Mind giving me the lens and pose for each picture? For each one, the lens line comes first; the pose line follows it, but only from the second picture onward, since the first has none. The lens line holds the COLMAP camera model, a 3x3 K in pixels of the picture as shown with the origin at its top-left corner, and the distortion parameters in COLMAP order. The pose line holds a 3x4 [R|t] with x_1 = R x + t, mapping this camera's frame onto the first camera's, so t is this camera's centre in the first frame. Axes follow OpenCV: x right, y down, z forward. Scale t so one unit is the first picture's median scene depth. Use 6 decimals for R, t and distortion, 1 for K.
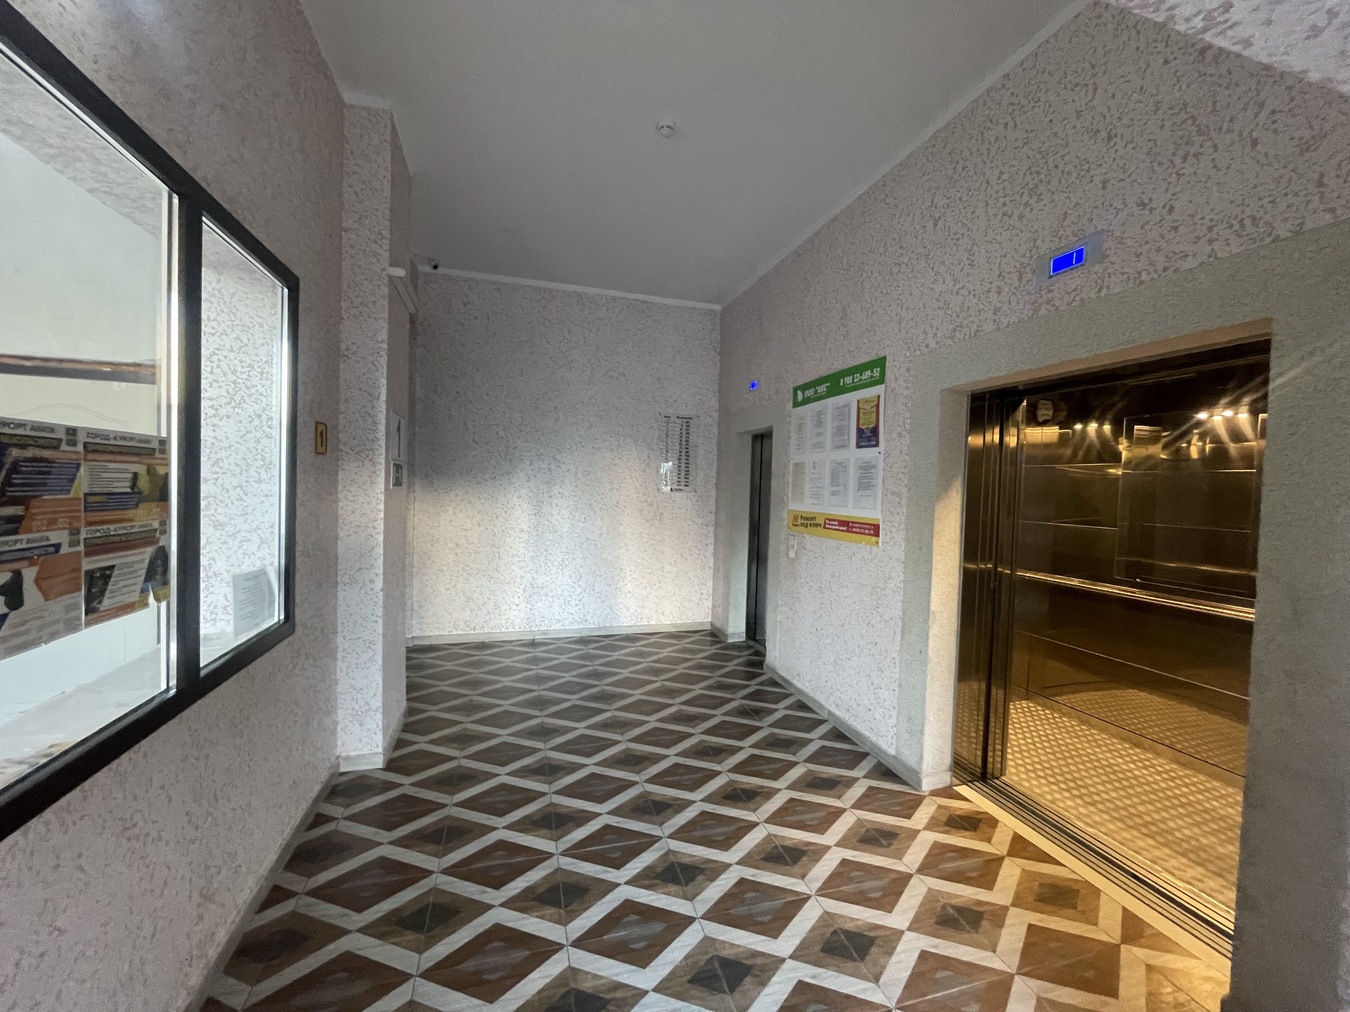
lens RADIAL K [[545.4, 0, 673.1], [0, 545.4, 519.2], [0, 0, 1]] dist [-0.000556, 0.000572]
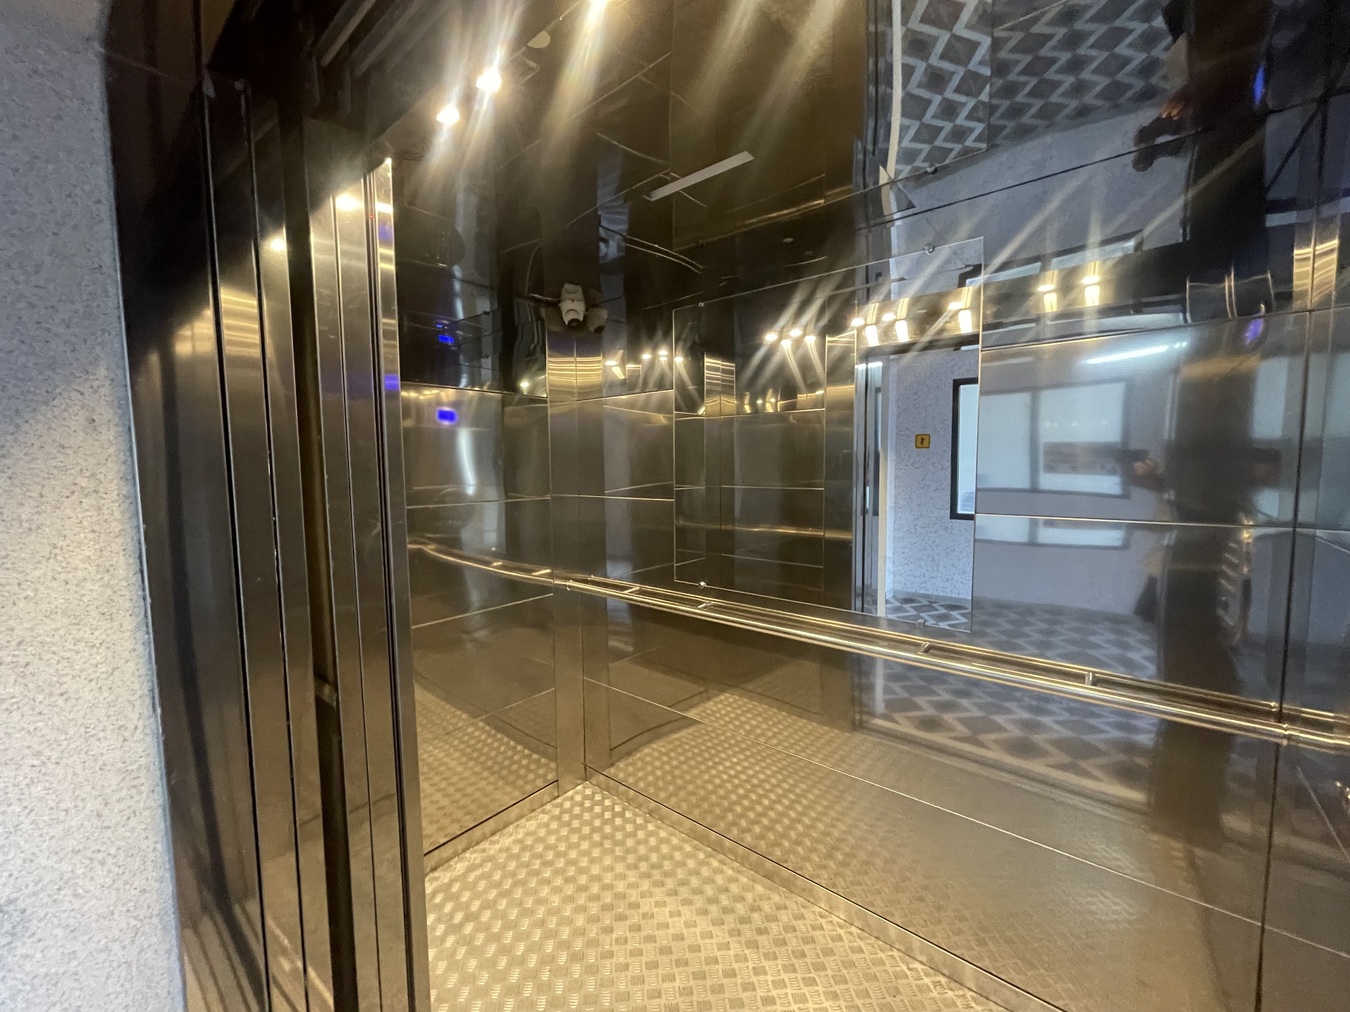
lens RADIAL K [[545.4, 0, 673.7], [0, 545.4, 509.4], [0, 0, 1]] dist [-0.000556, 0.000572]
pose [[0.836238, -0.073201, 0.543459, 0.373269], [0.057098, 0.997286, 0.046471, 0.001531], [-0.545386, -0.007831, 0.838149, 0.380905]]
